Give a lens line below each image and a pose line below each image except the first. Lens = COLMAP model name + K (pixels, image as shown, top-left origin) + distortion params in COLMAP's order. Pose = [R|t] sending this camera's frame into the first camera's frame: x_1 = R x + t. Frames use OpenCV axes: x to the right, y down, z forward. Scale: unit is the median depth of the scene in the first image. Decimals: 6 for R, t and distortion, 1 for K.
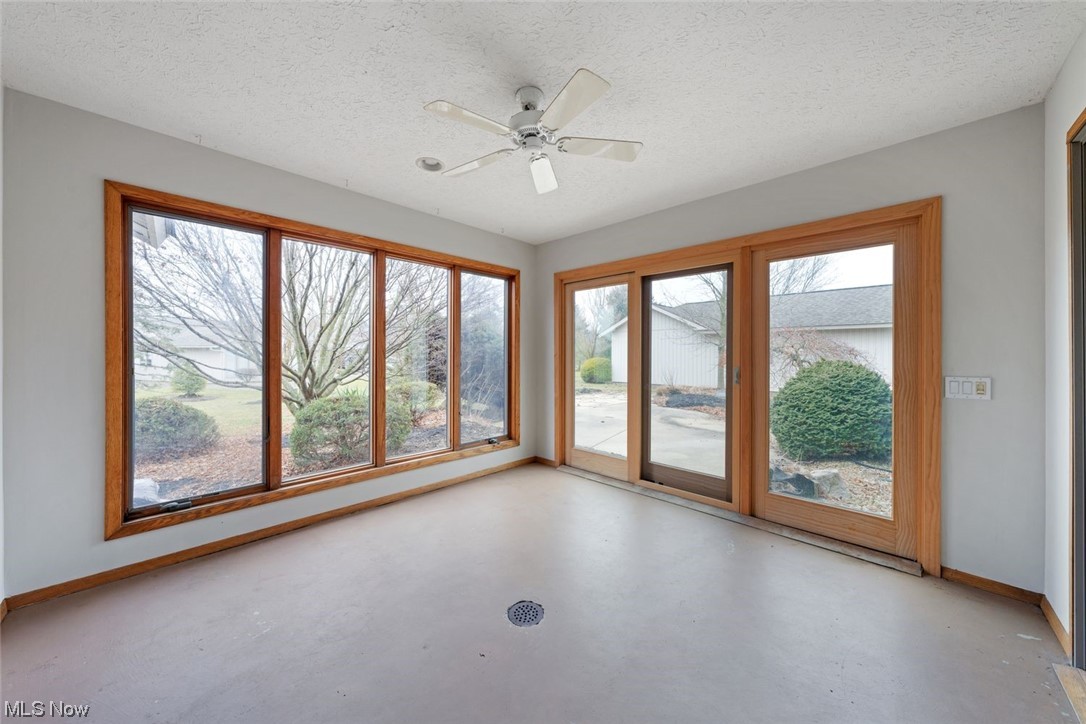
lens RADIAL K [[370.3, 0, 542.6], [0, 370.3, 358.4], [0, 0, 1]] dist [-0.005609, 0.000767]
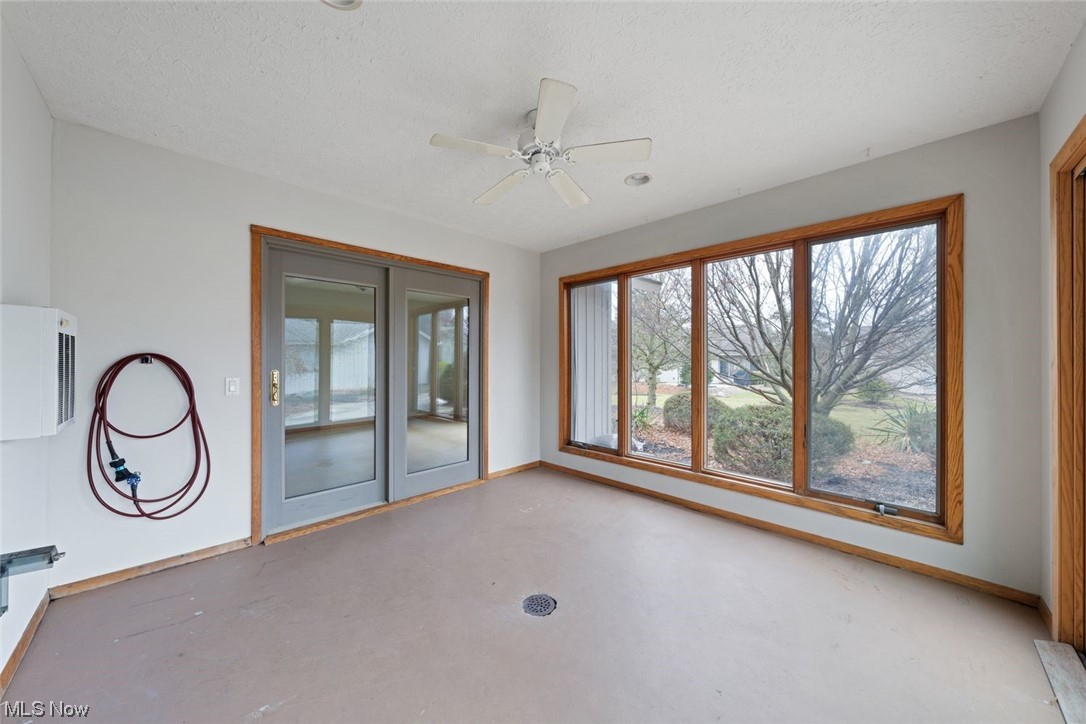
lens RADIAL K [[370.3, 0, 540.6], [0, 370.3, 365.4], [0, 0, 1]] dist [-0.005609, 0.000767]
pose [[-0.013679, 0.010034, -0.999856, 0.573000], [-0.011172, 0.999886, 0.010187, -0.006157], [0.999844, 0.011309, -0.013565, 0.572324]]
